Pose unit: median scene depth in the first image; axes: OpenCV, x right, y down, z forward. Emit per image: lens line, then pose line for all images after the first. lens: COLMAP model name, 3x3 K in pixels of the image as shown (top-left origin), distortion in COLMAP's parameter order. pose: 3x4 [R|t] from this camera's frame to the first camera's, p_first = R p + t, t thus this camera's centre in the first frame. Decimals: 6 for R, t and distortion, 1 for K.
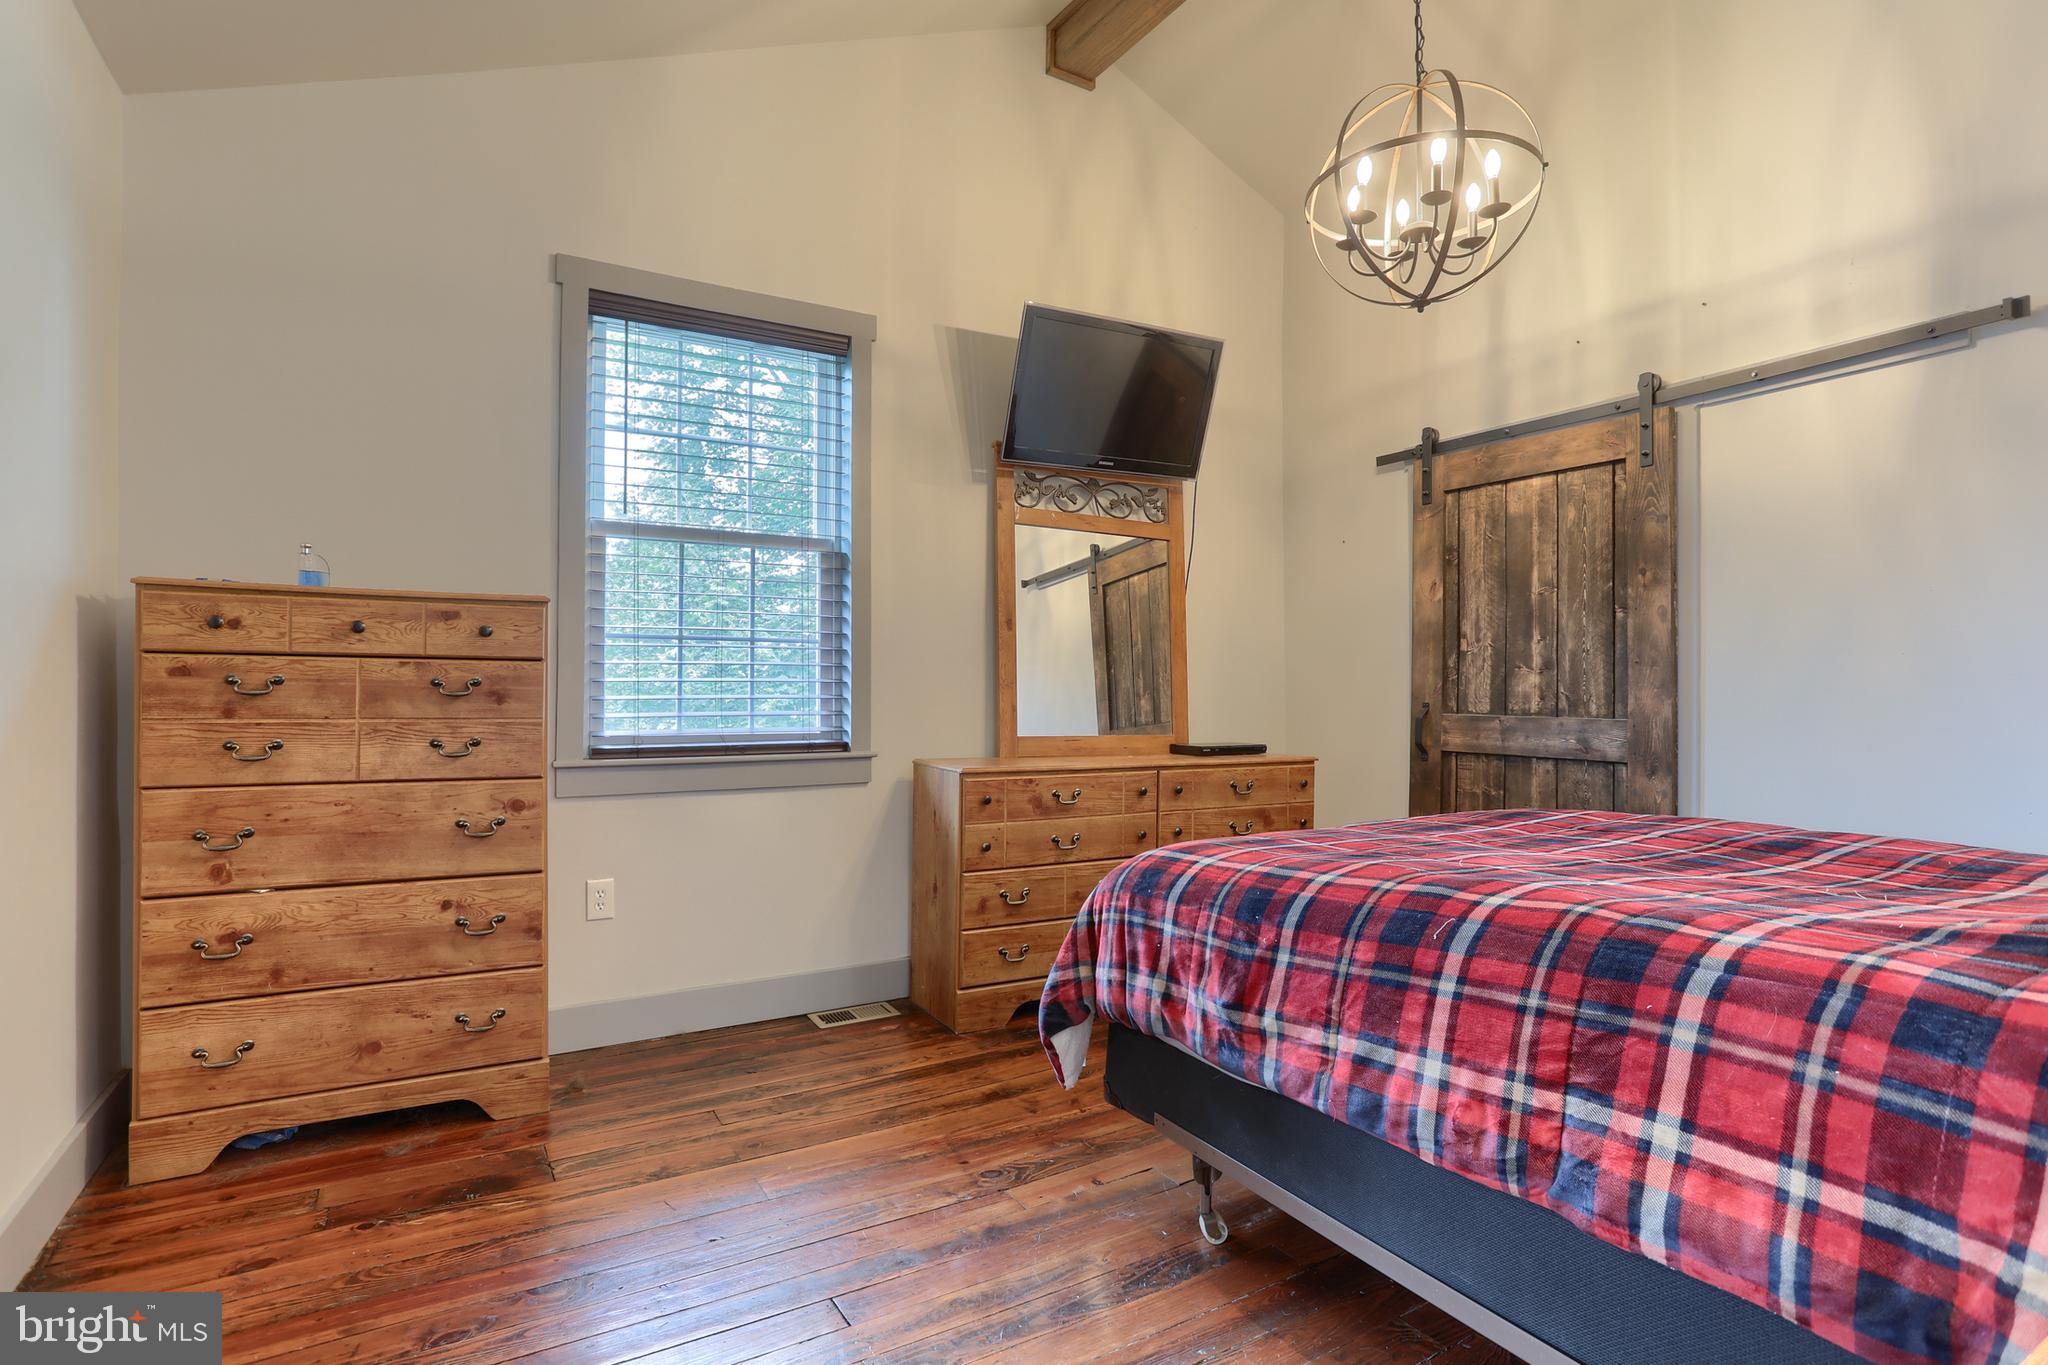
lens RADIAL K [[1001.8, 0, 1025.2], [0, 1001.8, 686.0], [0, 0, 1]] dist [-0.031918, 0.014724]
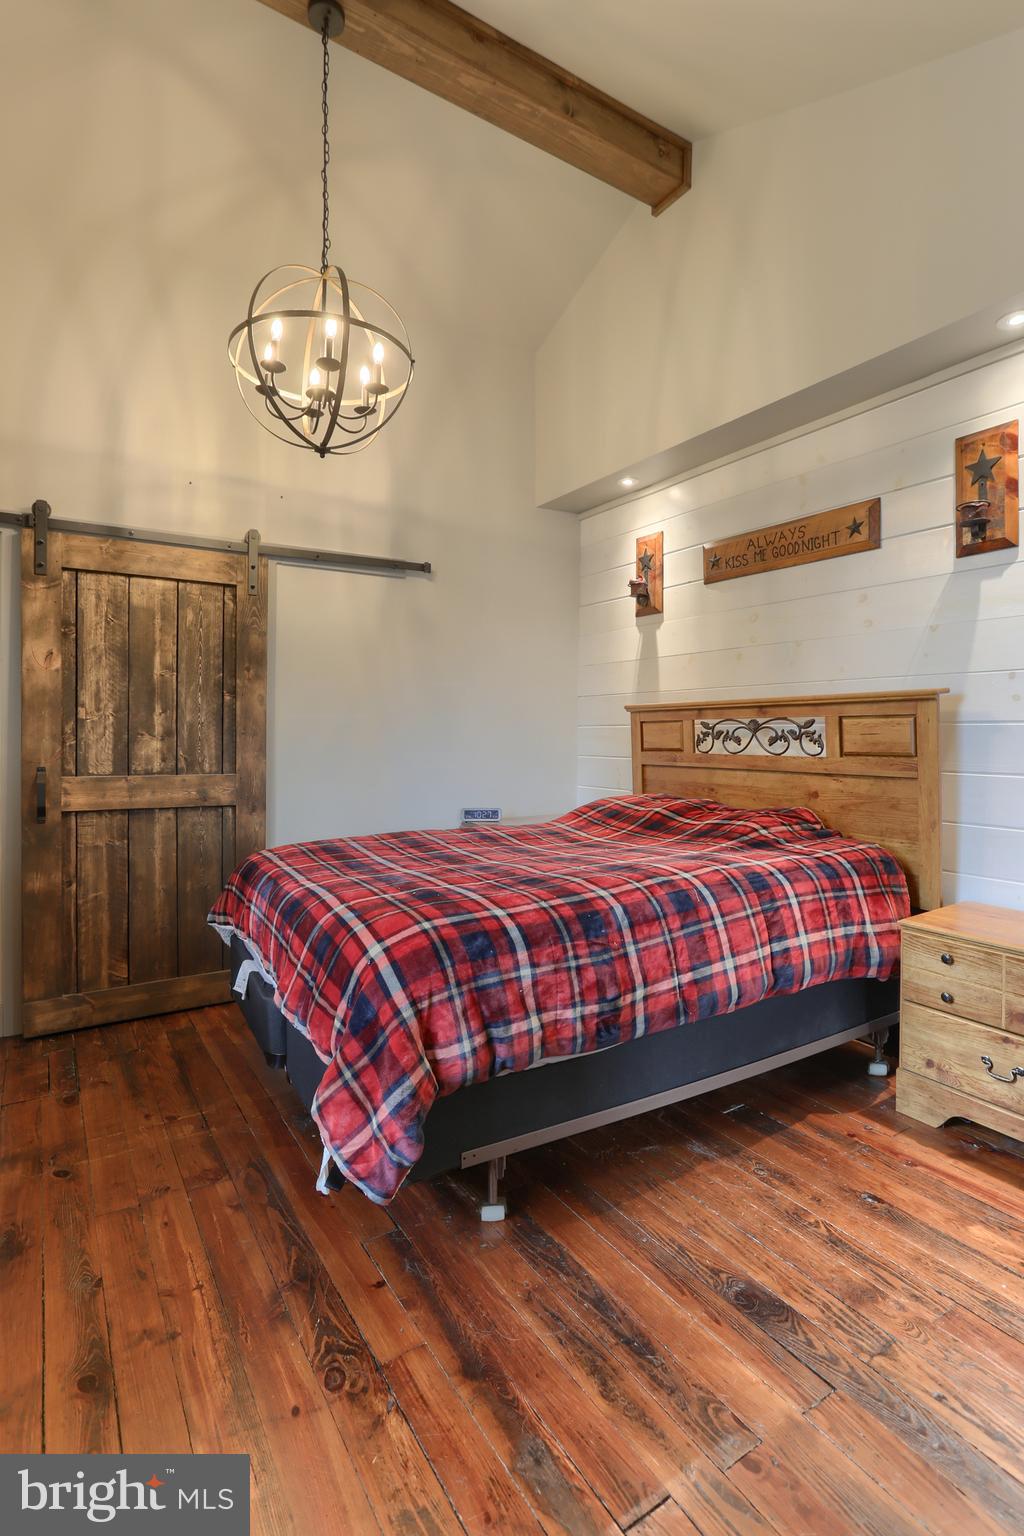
lens RADIAL K [[751.4, 0, 536.1], [0, 751.4, 736.6], [0, 0, 1]] dist [-0.031918, 0.014724]
pose [[-0.008286, -0.004054, 0.999957, -0.419550], [-0.007769, 0.999962, 0.003990, -0.024730], [-0.999935, -0.007735, -0.008317, 0.557791]]
